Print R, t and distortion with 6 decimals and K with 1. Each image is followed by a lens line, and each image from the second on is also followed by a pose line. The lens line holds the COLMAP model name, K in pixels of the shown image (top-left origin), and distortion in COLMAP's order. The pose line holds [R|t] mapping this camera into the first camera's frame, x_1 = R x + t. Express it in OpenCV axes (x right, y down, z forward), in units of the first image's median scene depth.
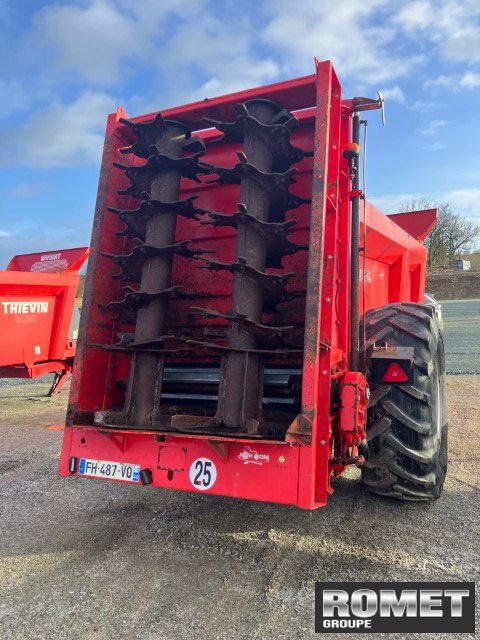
lens RADIAL K [[554.5, 0, 240.0], [0, 554.5, 320.0], [0, 0, 1]] dist [-0.003393, 0.005989]
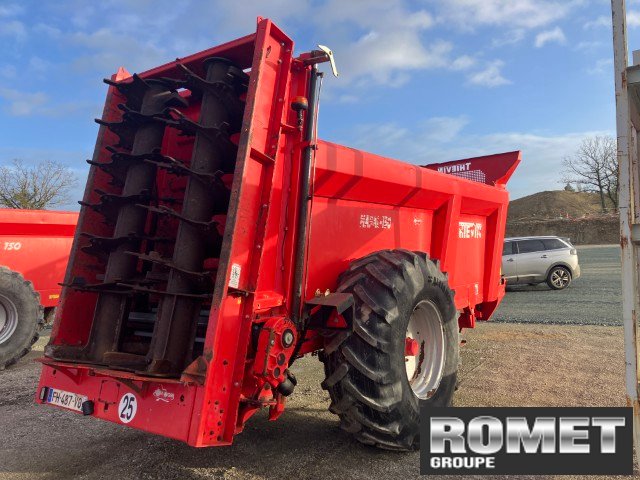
lens RADIAL K [[540.1, 0, 320.0], [0, 540.1, 240.0], [0, 0, 1]] dist [-0.010268, -0.000430]
pose [[0.985539, 0.006350, -0.169333, 0.421469], [-0.013333, 0.999105, -0.040134, -0.008450], [0.168926, 0.041811, 0.984741, 0.023276]]
